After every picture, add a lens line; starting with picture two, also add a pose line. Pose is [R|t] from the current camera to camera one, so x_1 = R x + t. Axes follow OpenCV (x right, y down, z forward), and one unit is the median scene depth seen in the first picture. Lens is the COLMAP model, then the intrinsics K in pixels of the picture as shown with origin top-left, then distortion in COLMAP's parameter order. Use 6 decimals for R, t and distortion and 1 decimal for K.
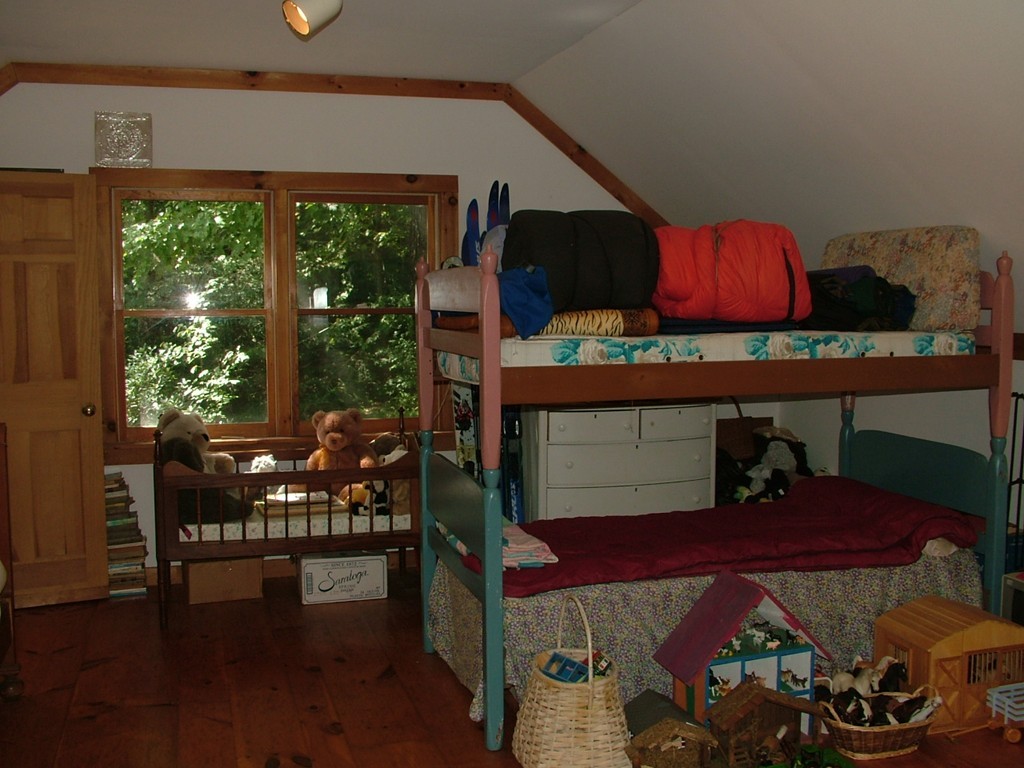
lens RADIAL K [[1066.4, 0, 514.8], [0, 1066.4, 394.1], [0, 0, 1]] dist [-0.076154, 0.000000]
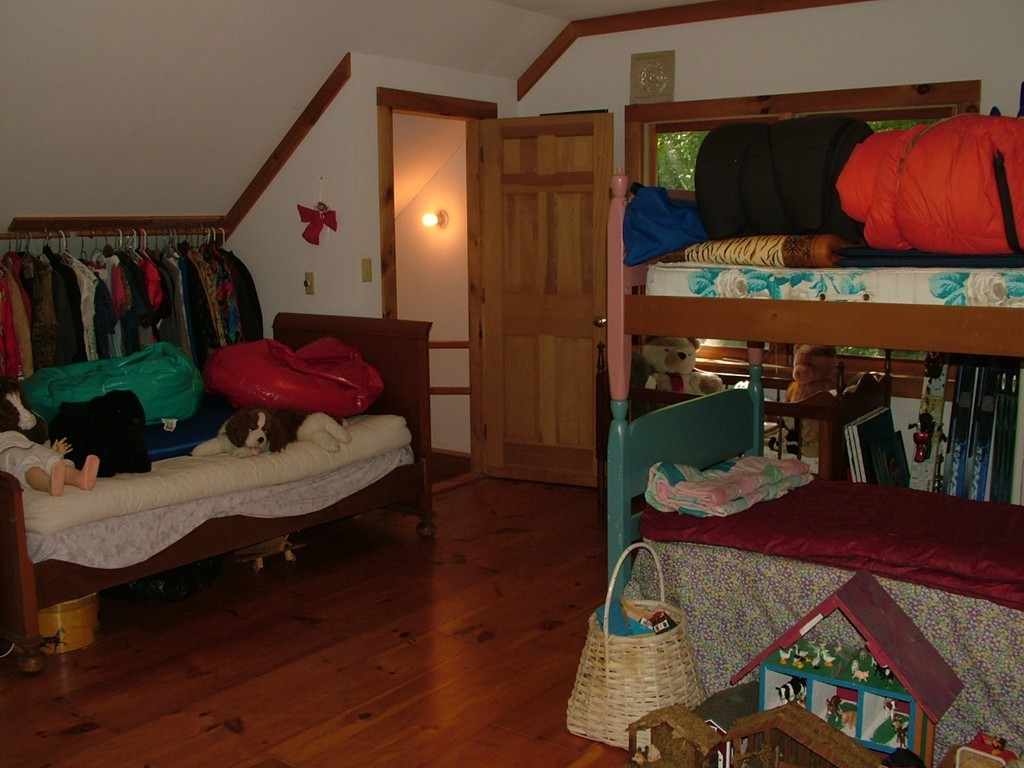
lens RADIAL K [[1066.4, 0, 514.2], [0, 1066.4, 377.7], [0, 0, 1]] dist [-0.076154, 0.000000]
pose [[0.596049, 0.110585, -0.795296, 0.648299], [-0.068925, 0.993861, 0.086538, -0.025079], [0.799984, 0.003235, 0.600012, 0.324281]]
